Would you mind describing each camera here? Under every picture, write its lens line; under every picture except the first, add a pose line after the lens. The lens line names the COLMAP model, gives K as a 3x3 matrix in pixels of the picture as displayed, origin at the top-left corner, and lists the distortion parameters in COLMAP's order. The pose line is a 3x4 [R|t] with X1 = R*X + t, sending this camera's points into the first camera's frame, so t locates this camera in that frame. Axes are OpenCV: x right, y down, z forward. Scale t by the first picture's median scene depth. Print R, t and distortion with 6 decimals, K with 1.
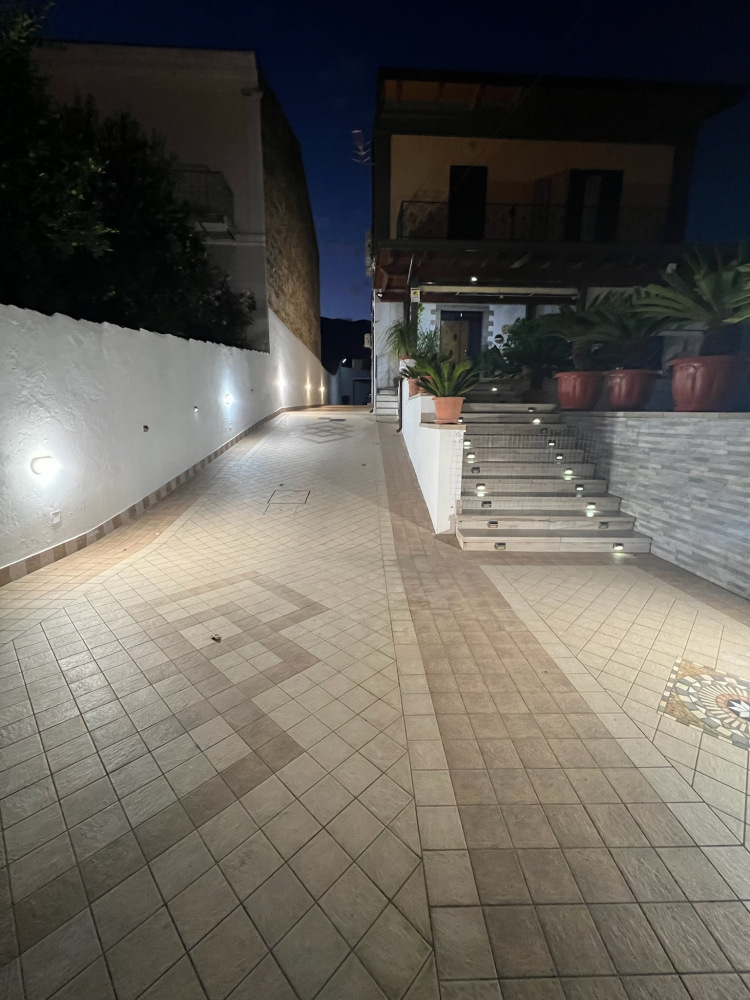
lens RADIAL K [[402.5, 0, 375.0], [0, 402.5, 500.0], [0, 0, 1]] dist [-0.002242, -0.000120]
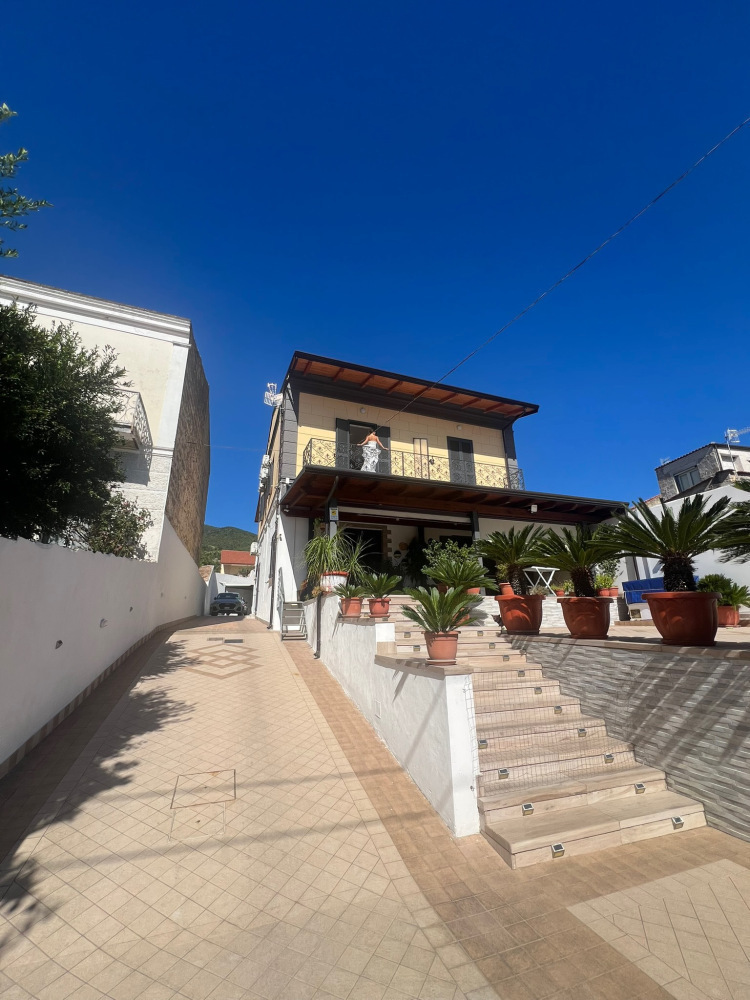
lens RADIAL K [[402.5, 0, 375.0], [0, 402.5, 500.0], [0, 0, 1]] dist [-0.002242, -0.000120]
pose [[0.949519, 0.075210, 0.304560, -0.093881], [0.079541, 0.881393, -0.465639, -0.046889], [-0.303457, 0.466358, 0.830917, 0.085563]]
